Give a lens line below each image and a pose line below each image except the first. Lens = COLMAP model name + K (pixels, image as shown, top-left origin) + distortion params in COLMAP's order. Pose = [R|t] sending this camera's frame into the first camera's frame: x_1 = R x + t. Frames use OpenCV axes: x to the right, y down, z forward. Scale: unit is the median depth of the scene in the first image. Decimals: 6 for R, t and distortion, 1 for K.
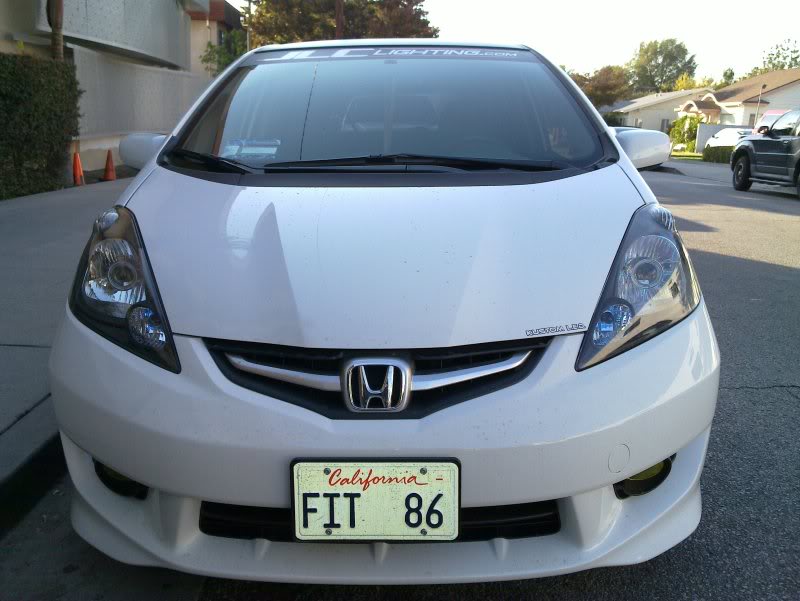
lens RADIAL K [[765.0, 0, 400.0], [0, 765.0, 300.5], [0, 0, 1]] dist [0.127125, -0.250861]
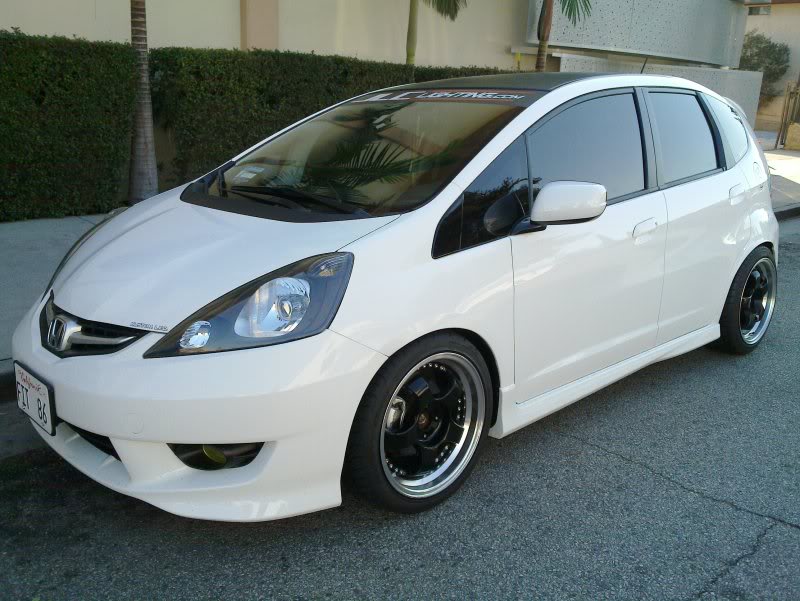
lens RADIAL K [[765.0, 0, 400.0], [0, 765.0, 300.5], [0, 0, 1]] dist [0.127125, -0.250861]
pose [[0.681629, 0.191793, -0.706114, 1.301587], [-0.177164, 0.979581, 0.095051, -0.193681], [0.709926, 0.060308, 0.701690, 0.292681]]
